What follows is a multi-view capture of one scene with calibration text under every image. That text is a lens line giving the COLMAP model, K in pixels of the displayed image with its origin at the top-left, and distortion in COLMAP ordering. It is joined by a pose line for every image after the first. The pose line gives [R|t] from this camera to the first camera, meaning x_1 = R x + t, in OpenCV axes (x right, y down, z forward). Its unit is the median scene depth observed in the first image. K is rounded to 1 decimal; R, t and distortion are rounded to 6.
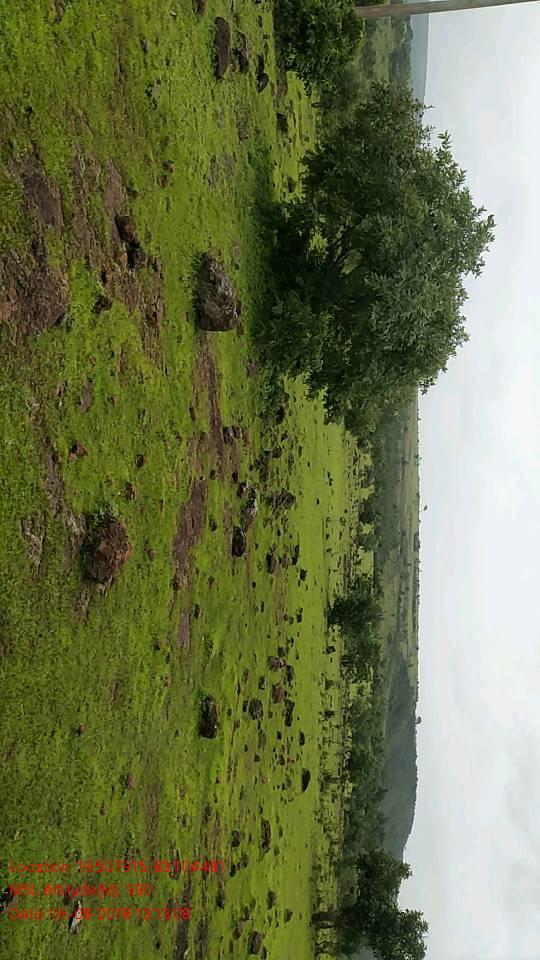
lens RADIAL K [[747.3, 0, 270.0], [0, 747.3, 480.0], [0, 0, 1]] dist [0.064817, -0.158562]
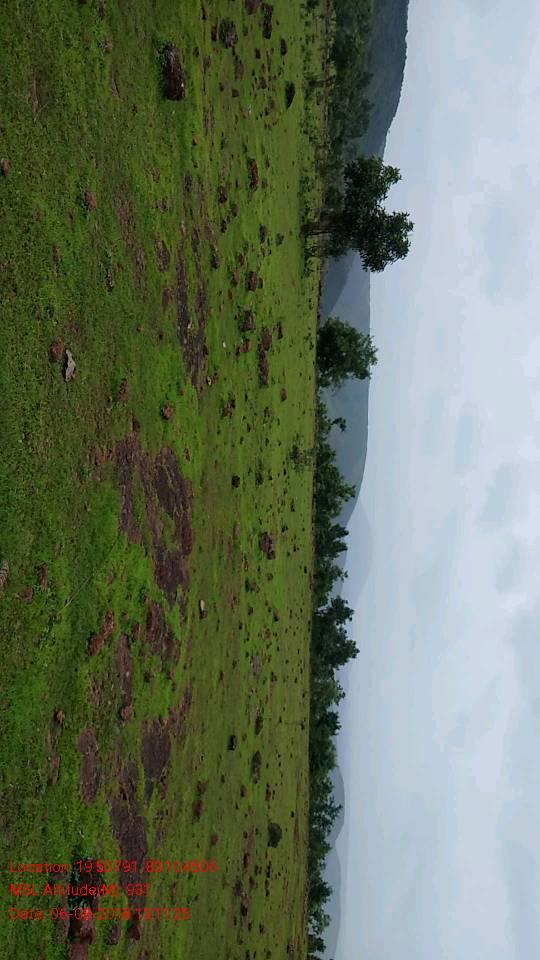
lens RADIAL K [[747.3, 0, 270.0], [0, 747.3, 480.0], [0, 0, 1]] dist [0.064817, -0.158562]
pose [[0.995987, -0.088698, -0.011963, -0.006227], [0.064554, 0.619347, 0.782459, -0.014283], [-0.061994, -0.780091, 0.622587, 0.129119]]
